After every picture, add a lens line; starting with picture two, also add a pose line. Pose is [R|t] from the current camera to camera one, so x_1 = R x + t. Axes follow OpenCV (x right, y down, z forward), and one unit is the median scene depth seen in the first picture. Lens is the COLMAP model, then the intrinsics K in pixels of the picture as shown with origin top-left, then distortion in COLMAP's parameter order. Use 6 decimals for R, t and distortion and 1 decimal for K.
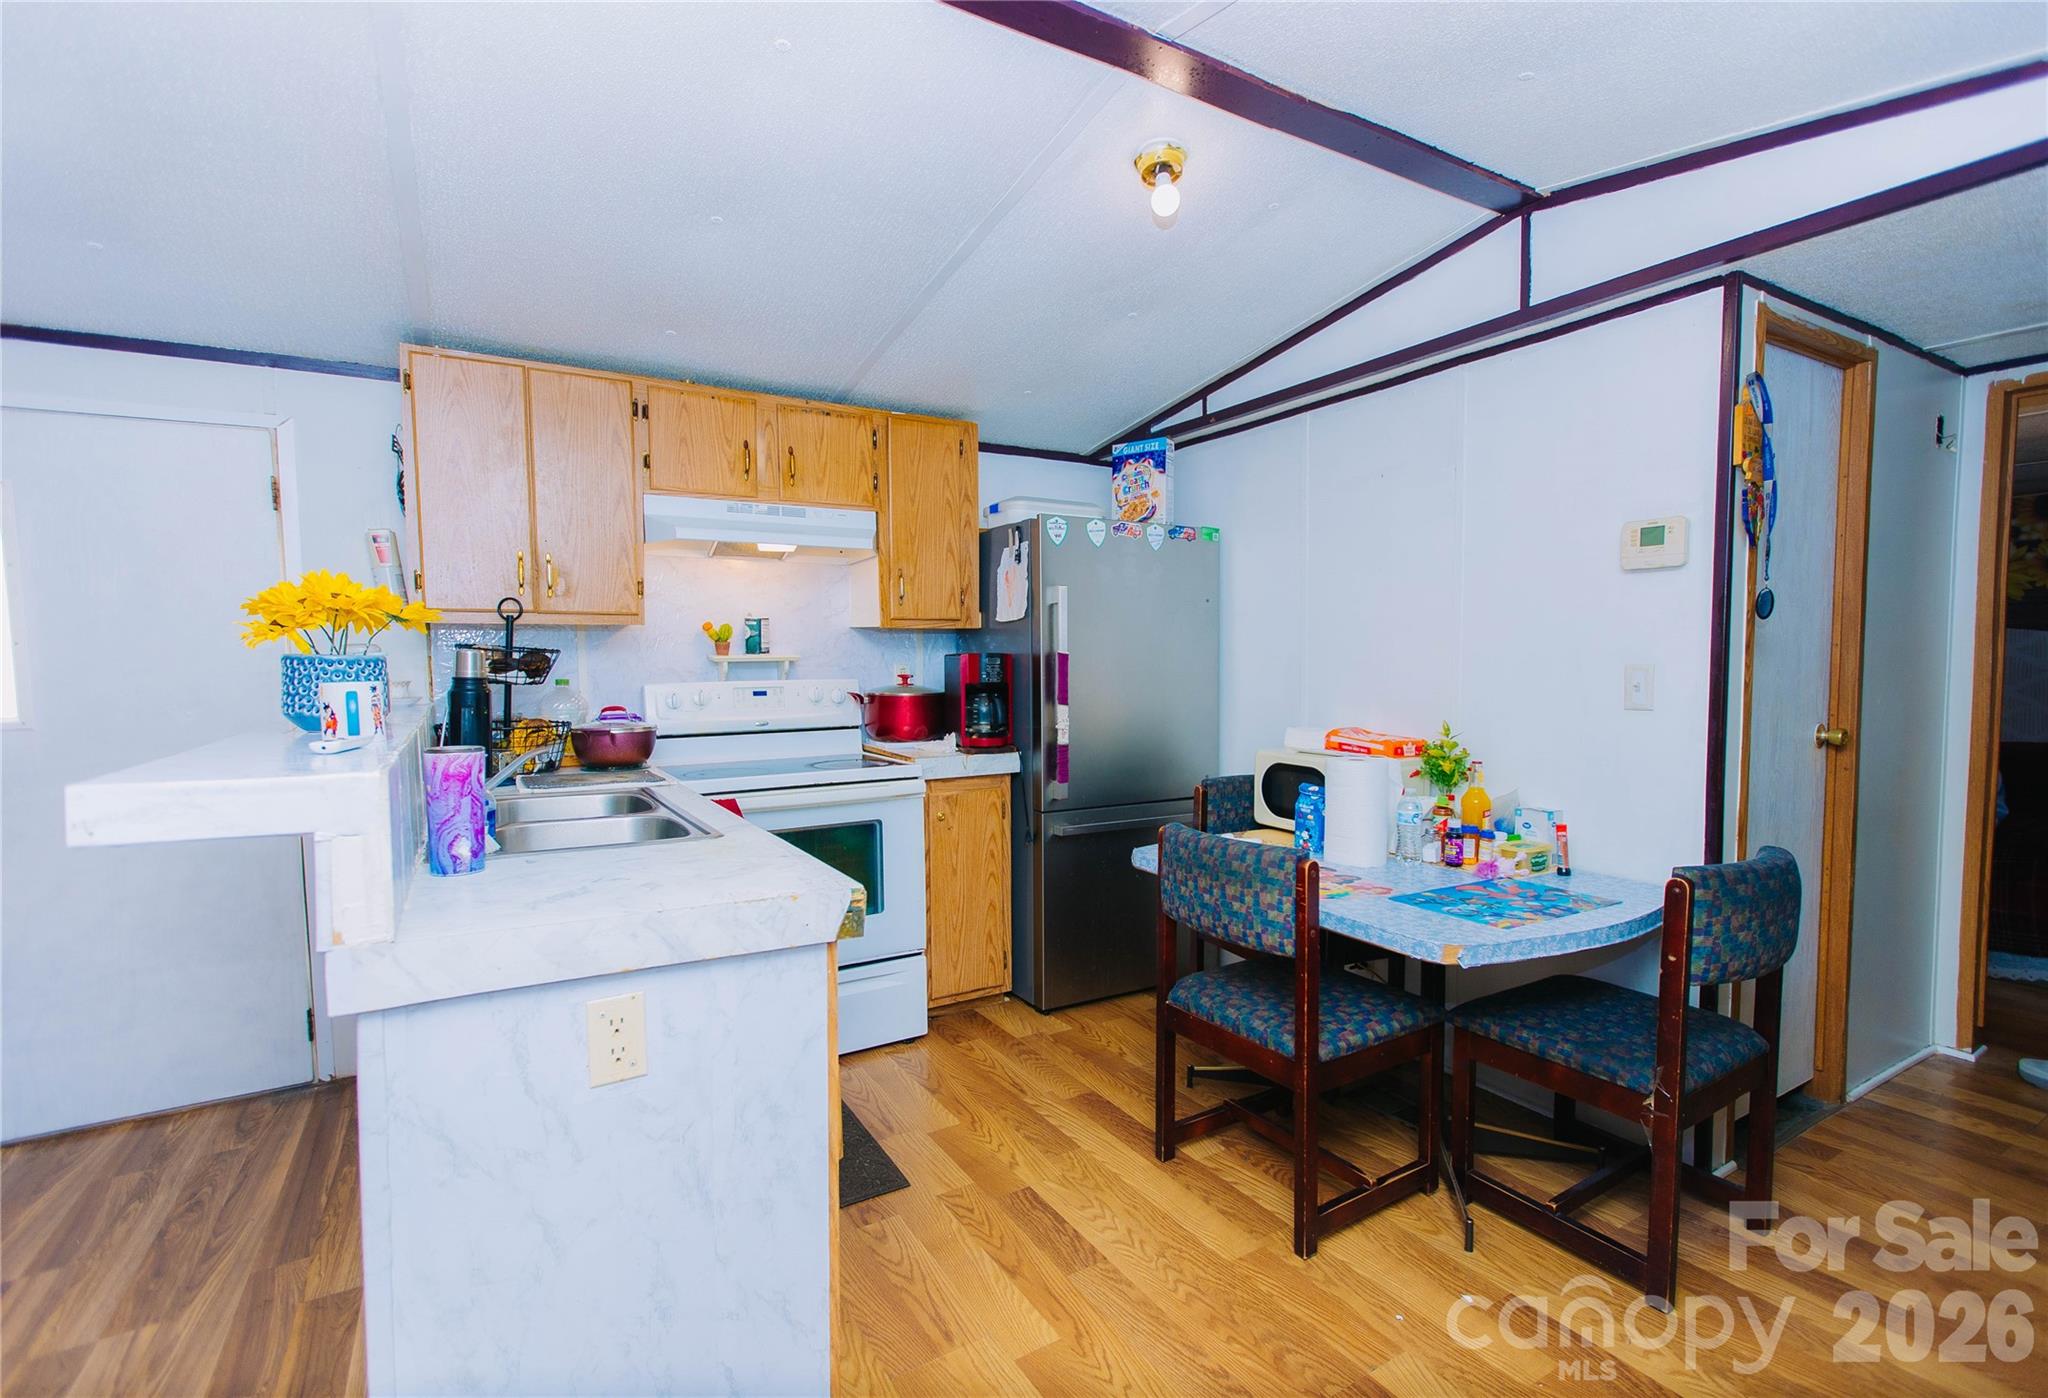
lens RADIAL K [[947.7, 0, 1031.2], [0, 947.7, 707.5], [0, 0, 1]] dist [0.007393, 0.000128]
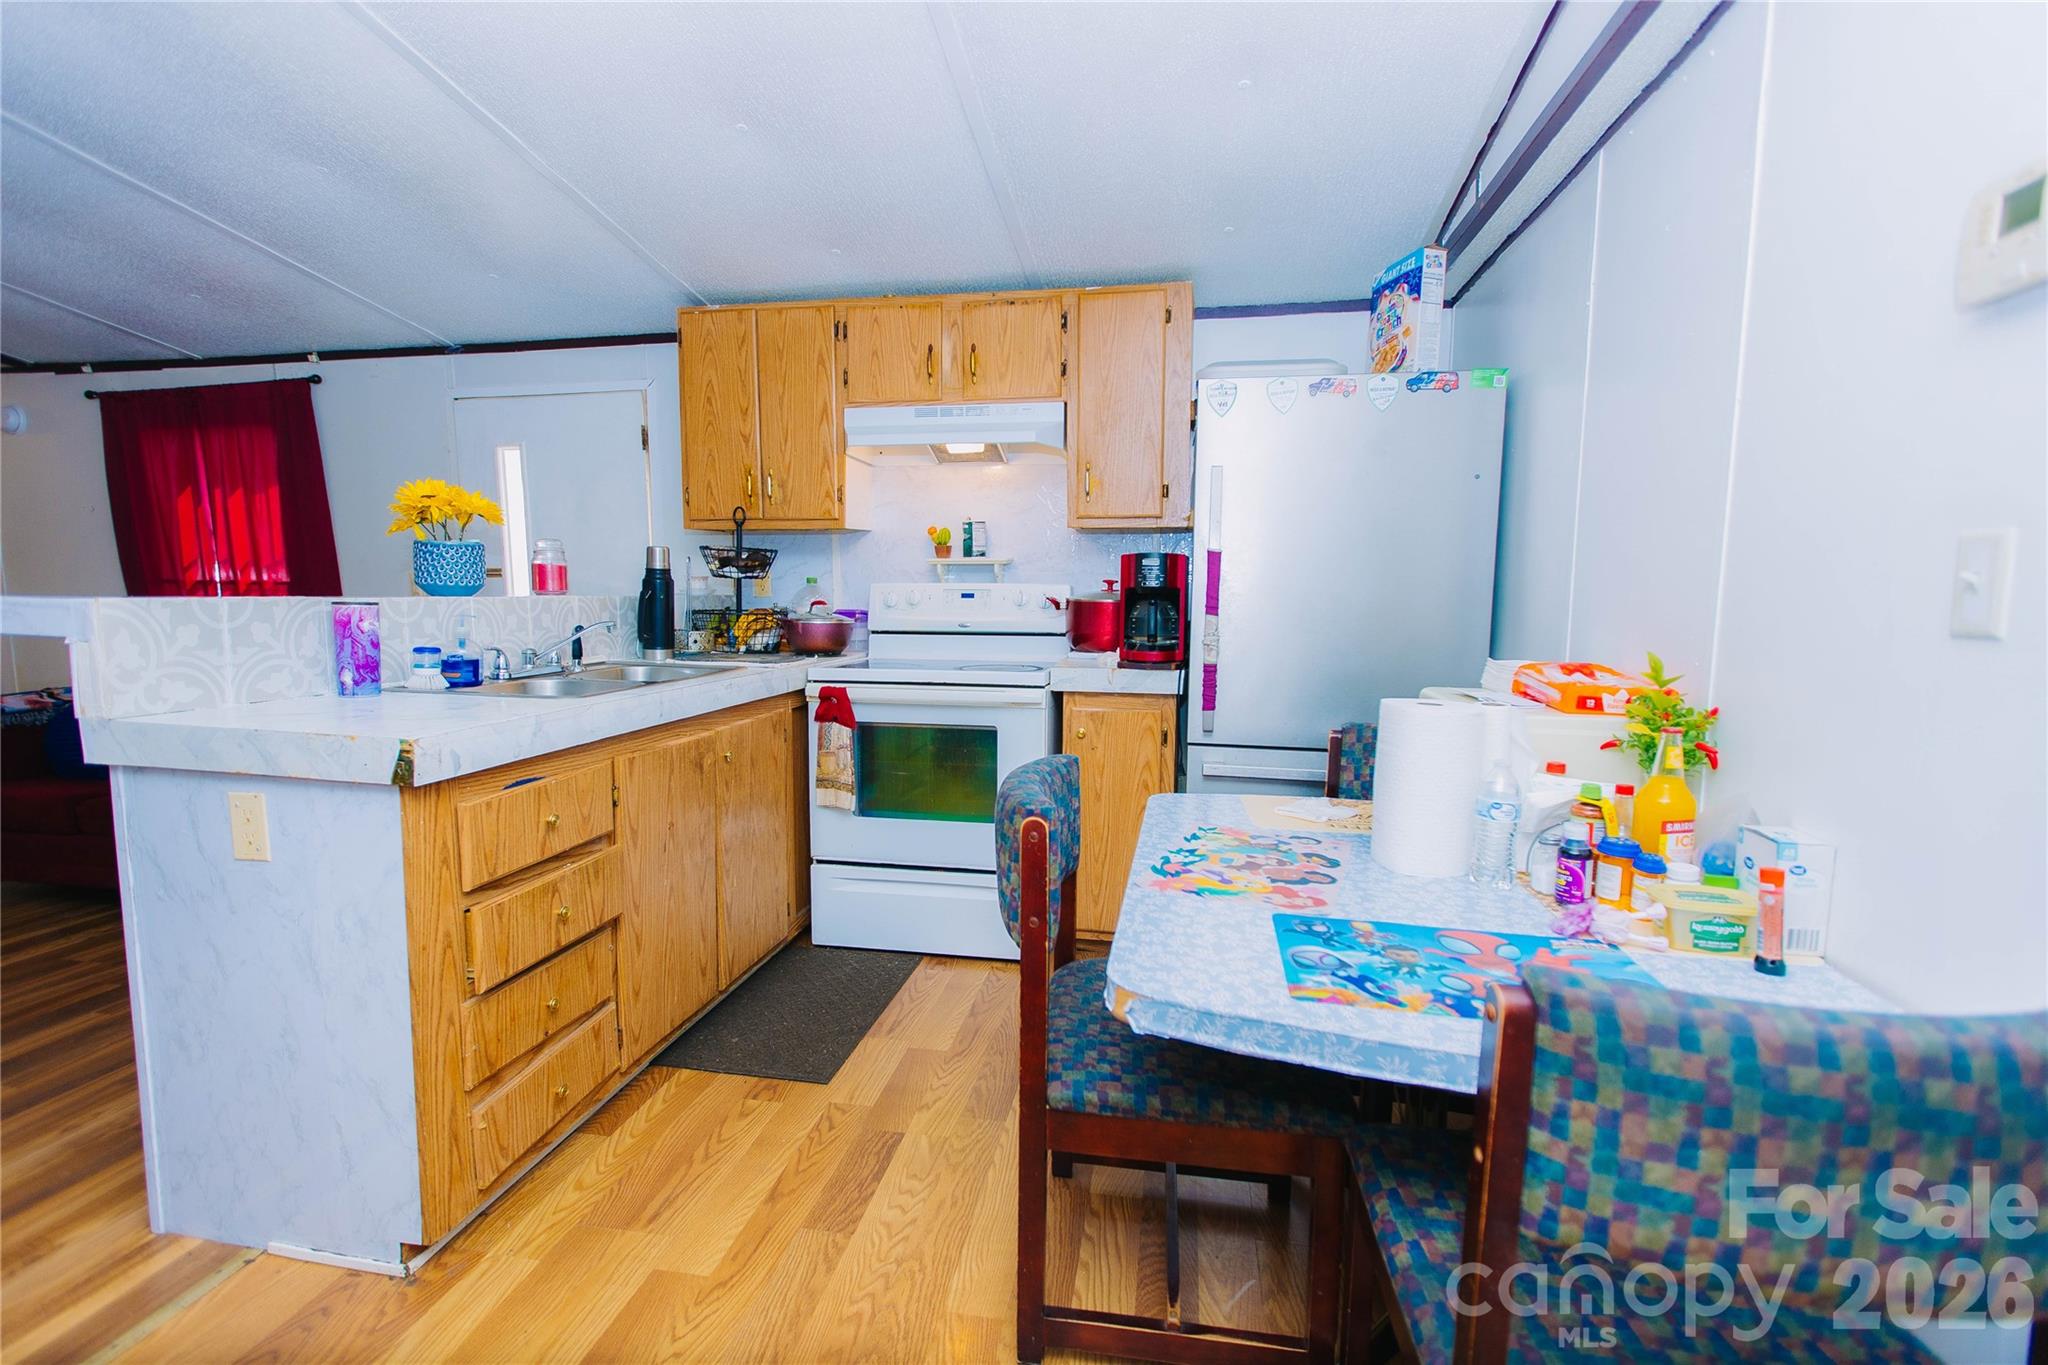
lens RADIAL K [[927.2, 0, 1020.2], [0, 927.2, 683.7], [0, 0, 1]] dist [0.005656, -0.000266]
pose [[0.749098, 0.080374, -0.657566, 0.477318], [-0.048980, 0.996616, 0.066017, 0.012492], [0.660646, -0.017245, 0.750499, 0.320453]]
